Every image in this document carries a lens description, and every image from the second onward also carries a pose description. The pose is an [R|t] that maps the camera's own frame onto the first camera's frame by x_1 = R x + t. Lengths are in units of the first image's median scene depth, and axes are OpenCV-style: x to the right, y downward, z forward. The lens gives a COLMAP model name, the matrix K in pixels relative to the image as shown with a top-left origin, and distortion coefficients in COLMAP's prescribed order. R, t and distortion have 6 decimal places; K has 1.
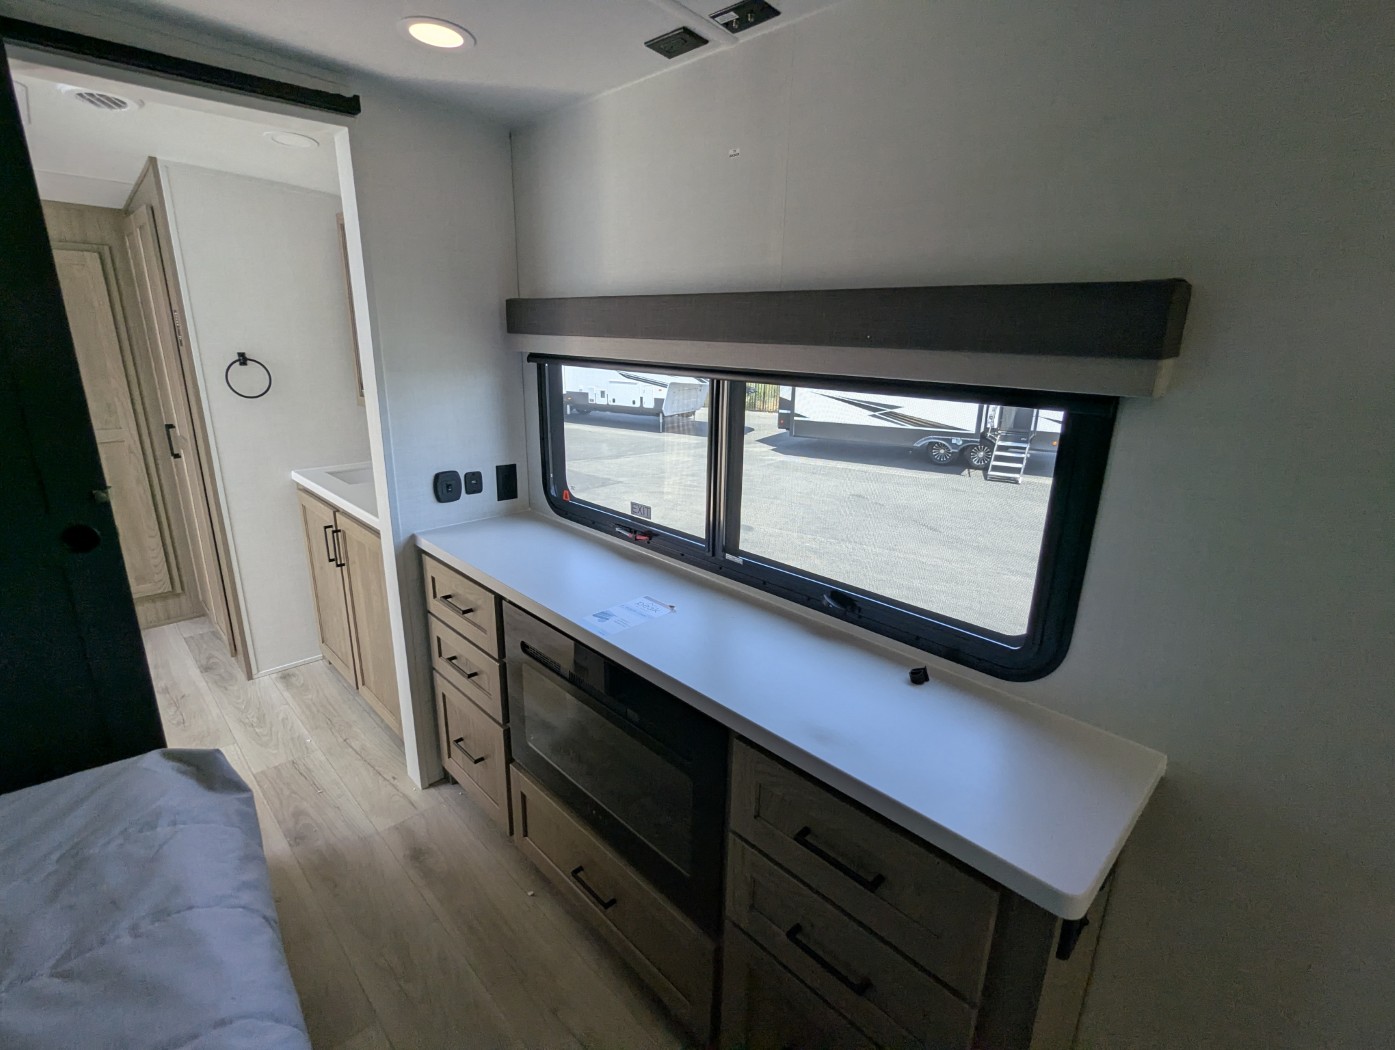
lens RADIAL K [[660.4, 0, 696.8], [0, 660.4, 523.5], [0, 0, 1]] dist [-0.001946, 0.001189]
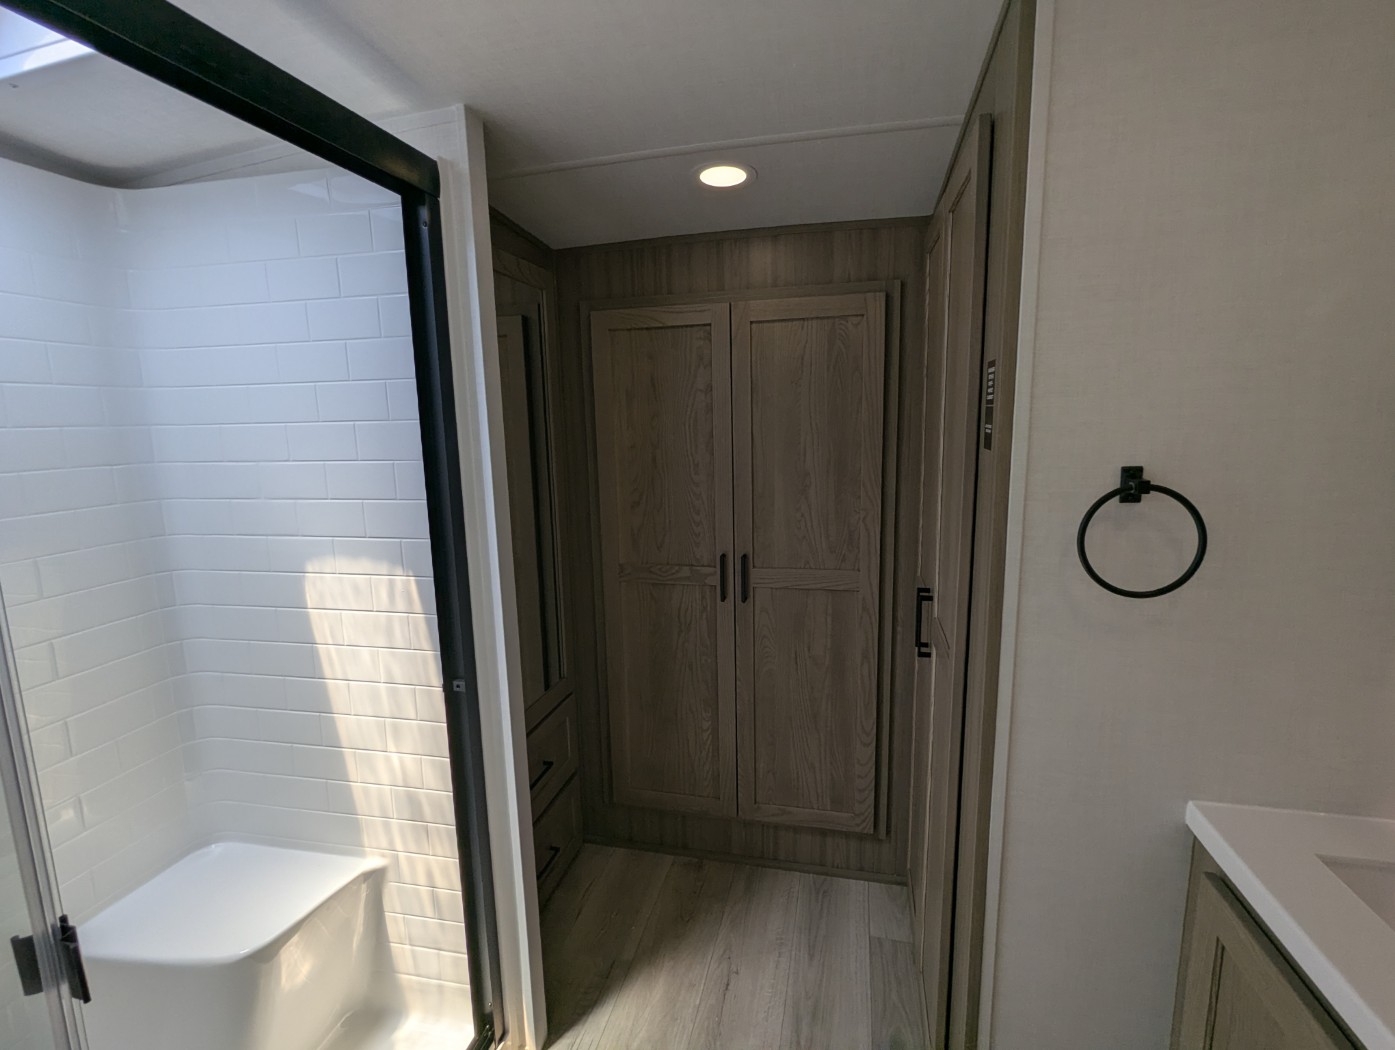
lens RADIAL K [[660.4, 0, 699.8], [0, 660.4, 525.4], [0, 0, 1]] dist [-0.001946, 0.001189]
pose [[0.536456, 0.108554, -0.836918, -0.478337], [-0.204264, 0.978908, -0.003961, -0.167072], [0.818835, 0.173077, 0.547314, 0.578480]]
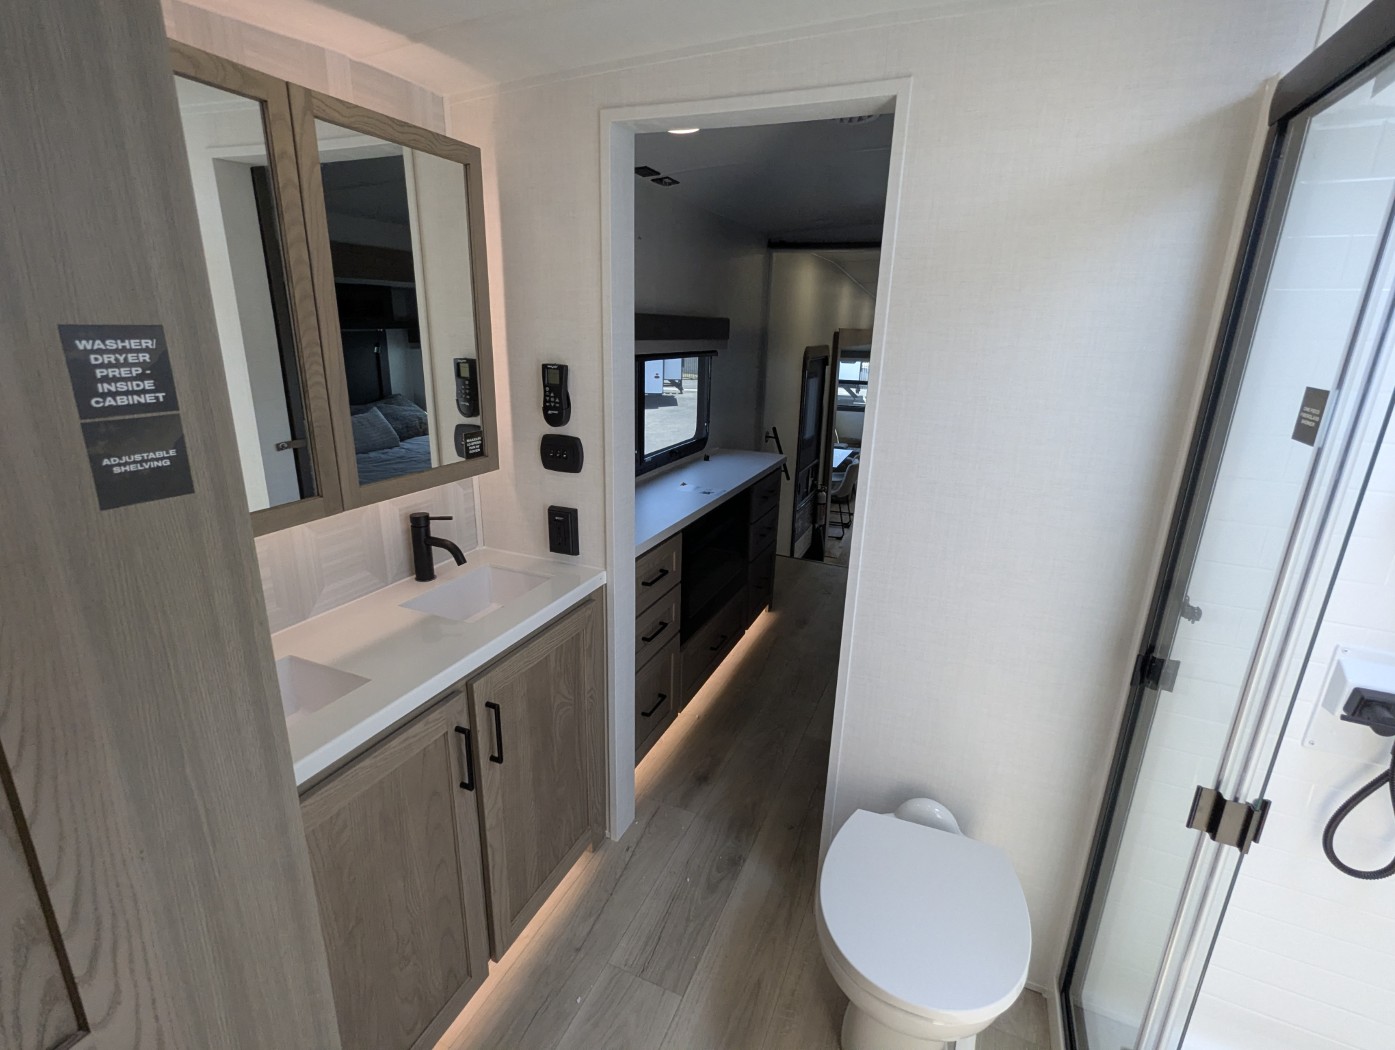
lens RADIAL K [[660.4, 0, 700.6], [0, 660.4, 521.6], [0, 0, 1]] dist [-0.001946, 0.001189]
pose [[-0.386947, -0.295083, 0.873612, -0.922694], [0.220705, 0.890237, 0.398456, -0.275423], [-0.895300, 0.346992, -0.279348, 0.812185]]
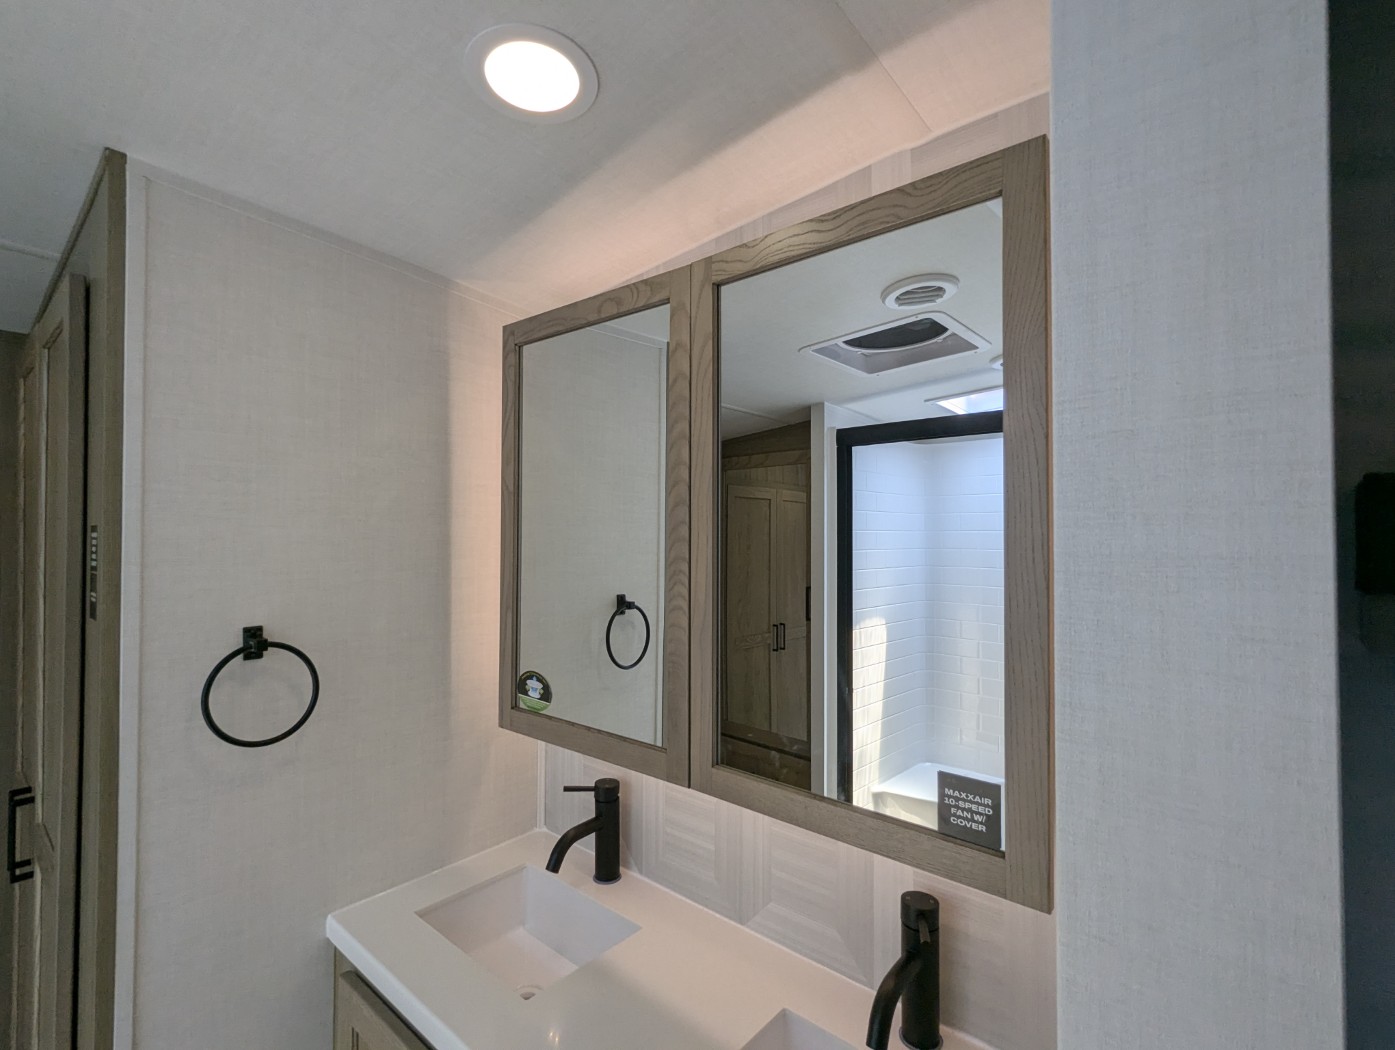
lens RADIAL K [[660.4, 0, 693.9], [0, 660.4, 528.0], [0, 0, 1]] dist [-0.001946, 0.001189]
pose [[0.996232, -0.014014, 0.085592, -0.428160], [0.038073, 0.957355, -0.286395, -0.179163], [-0.077928, 0.288574, 0.954281, 0.545186]]
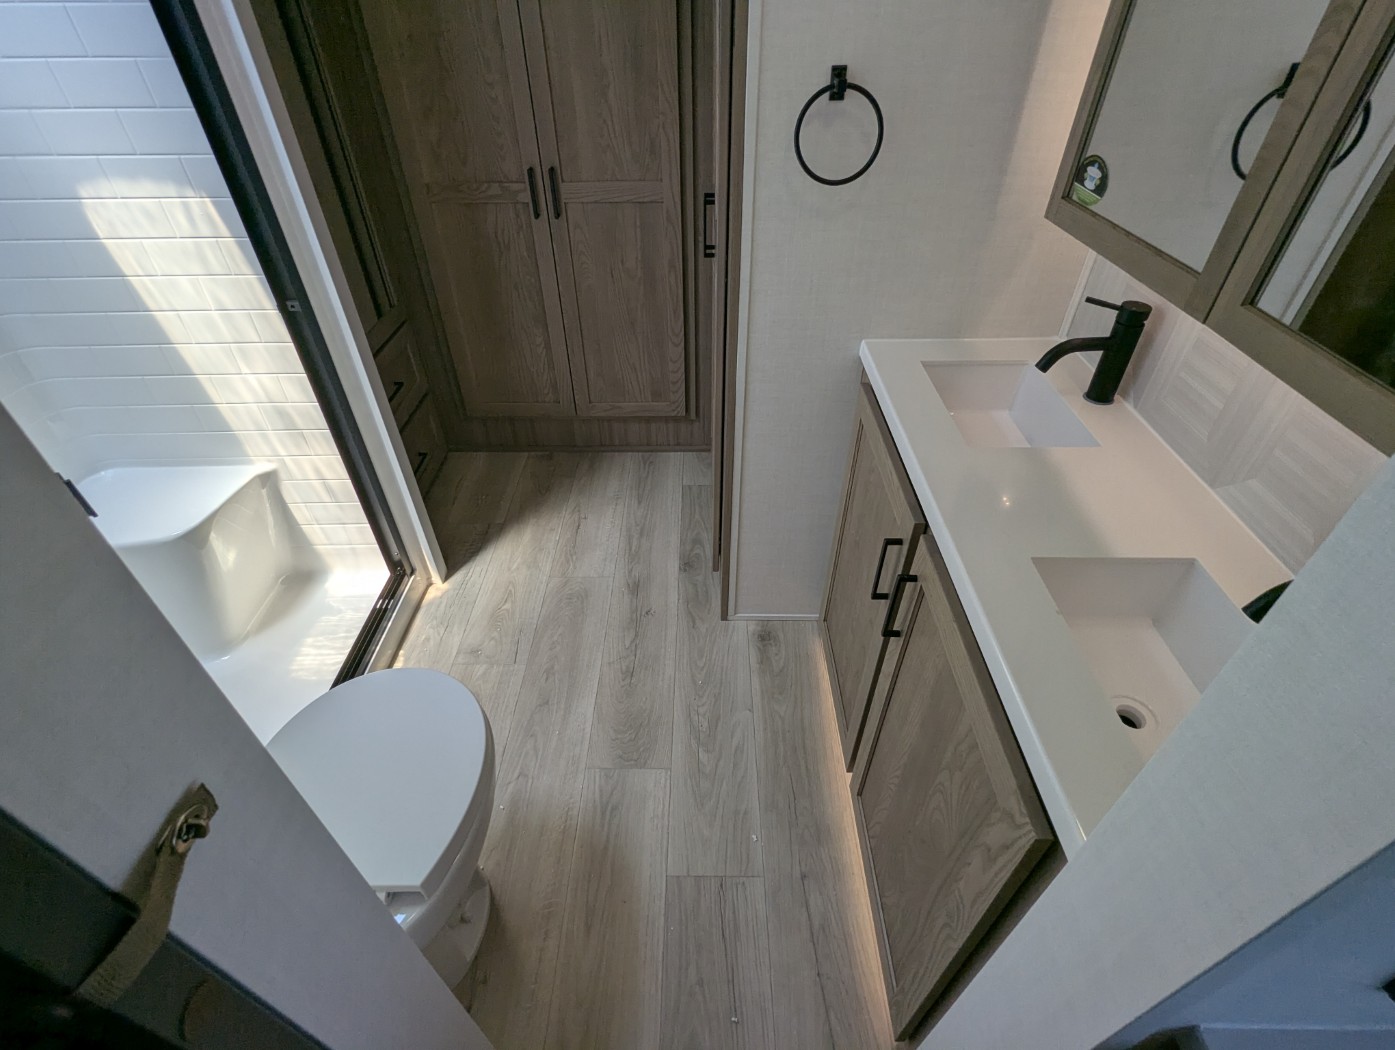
lens RADIAL K [[660.4, 0, 699.4], [0, 660.4, 522.4], [0, 0, 1]] dist [-0.001946, 0.001189]
pose [[0.710716, 0.430757, -0.556175, -0.361121], [-0.177695, 0.874895, 0.450536, -0.163478], [0.680667, -0.221373, 0.698346, 0.531772]]
